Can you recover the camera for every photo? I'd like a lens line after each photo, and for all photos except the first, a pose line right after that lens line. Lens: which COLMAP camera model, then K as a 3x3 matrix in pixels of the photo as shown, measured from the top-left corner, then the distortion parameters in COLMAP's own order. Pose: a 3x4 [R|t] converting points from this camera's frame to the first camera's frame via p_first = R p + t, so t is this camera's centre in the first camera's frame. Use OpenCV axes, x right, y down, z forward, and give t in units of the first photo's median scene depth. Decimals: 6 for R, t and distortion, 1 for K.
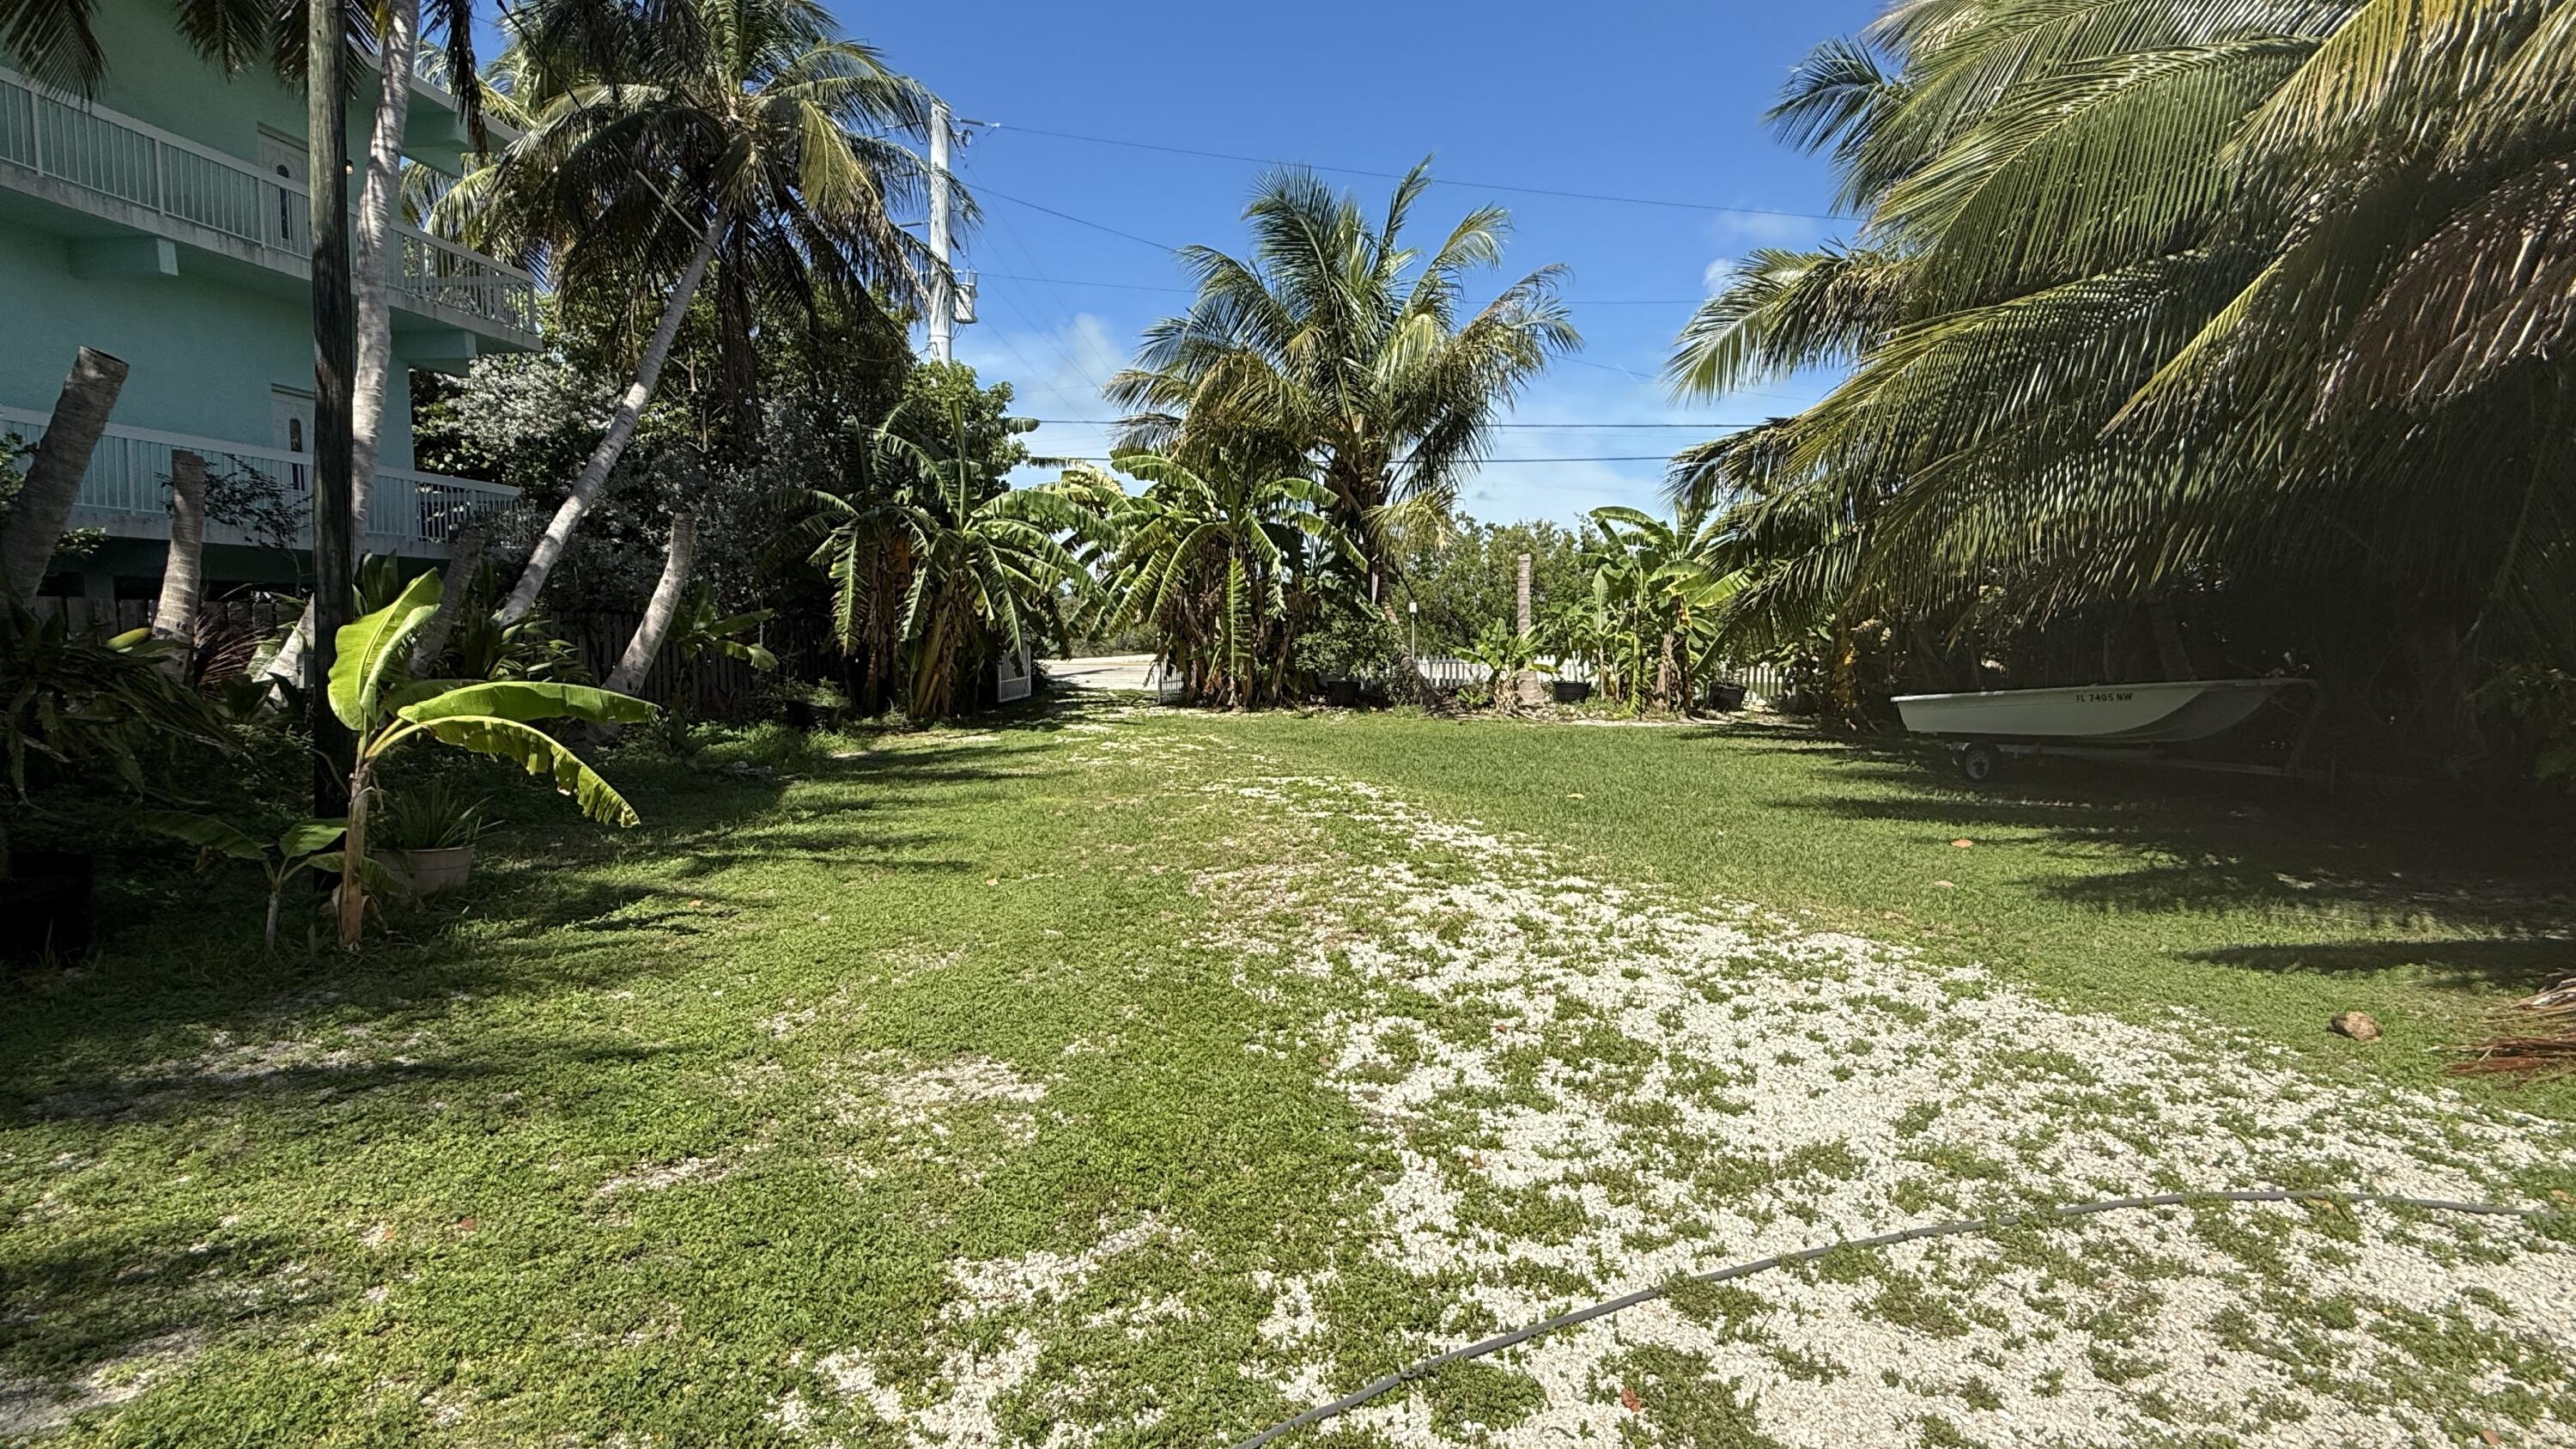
lens RADIAL K [[1209.7, 0, 1288.0], [0, 1209.7, 724.5], [0, 0, 1]] dist [0.000696, 0.000028]
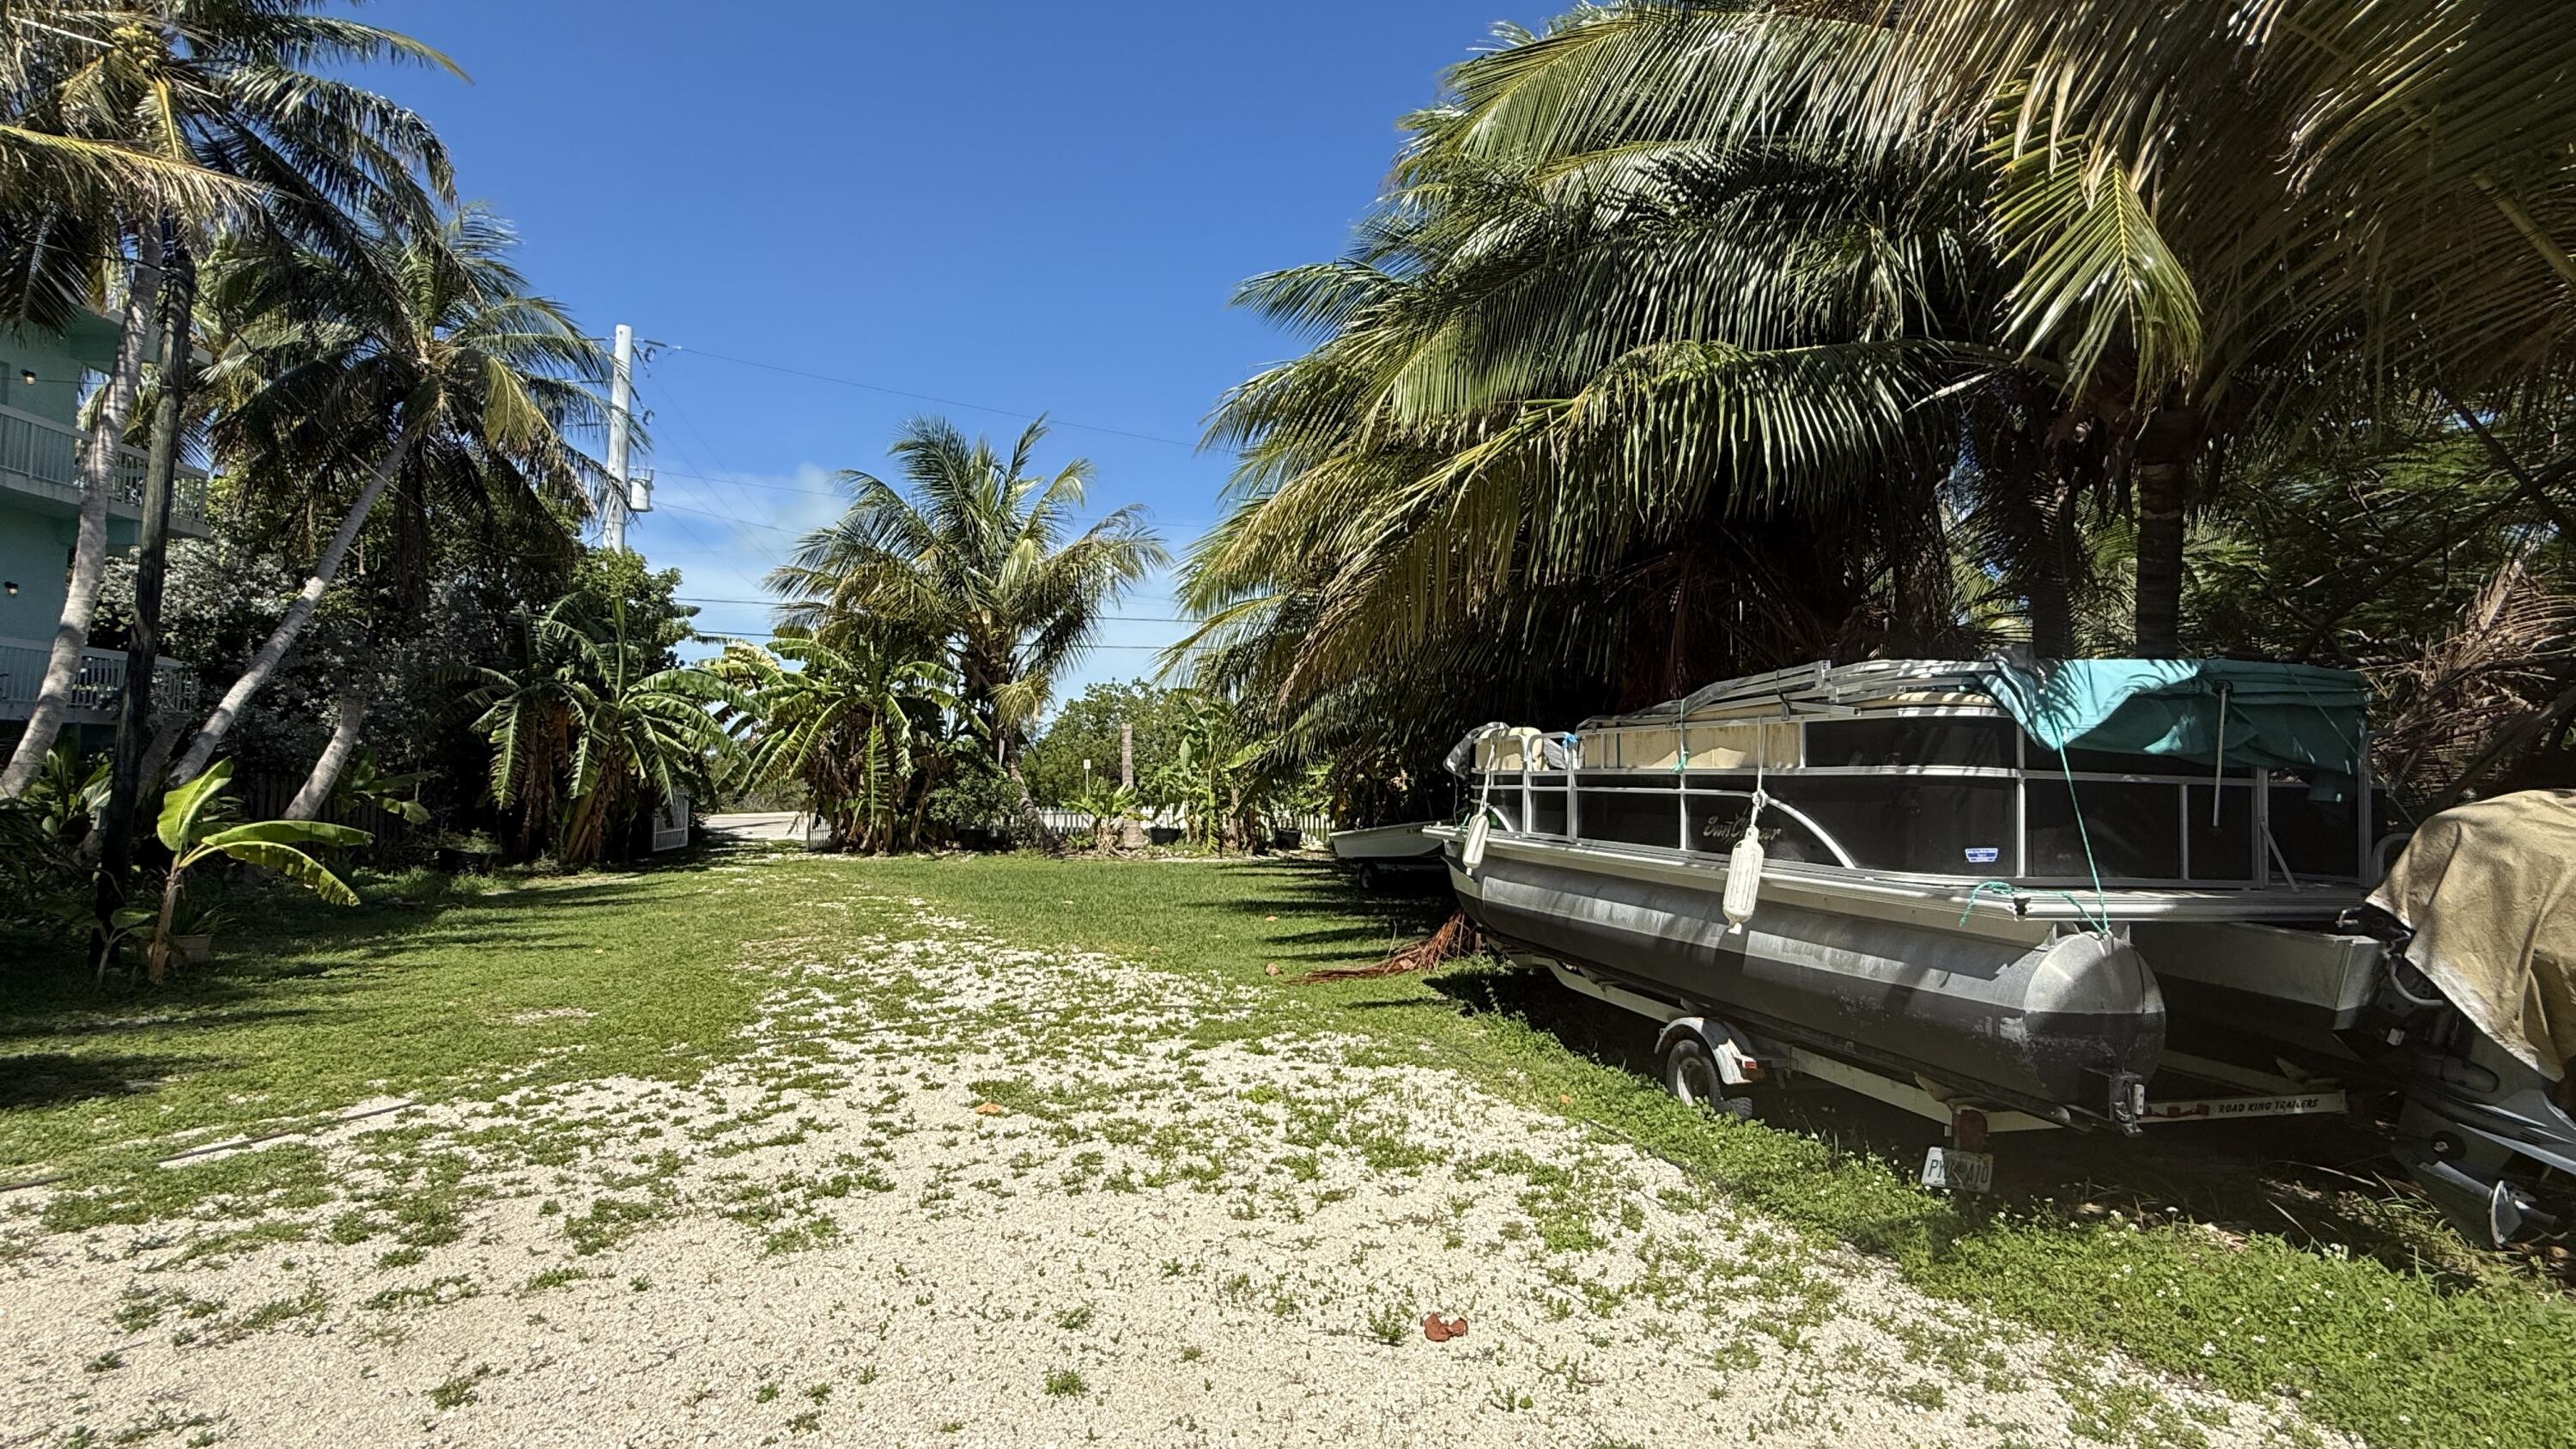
lens RADIAL K [[1174.7, 0, 1288.0], [0, 1174.7, 724.5], [0, 0, 1]] dist [0.001282, -0.000477]
pose [[0.971139, 0.011811, 0.238222, 0.077273], [0.018779, 0.991887, -0.125731, 0.014557], [-0.237774, 0.126575, 0.963038, -0.215588]]
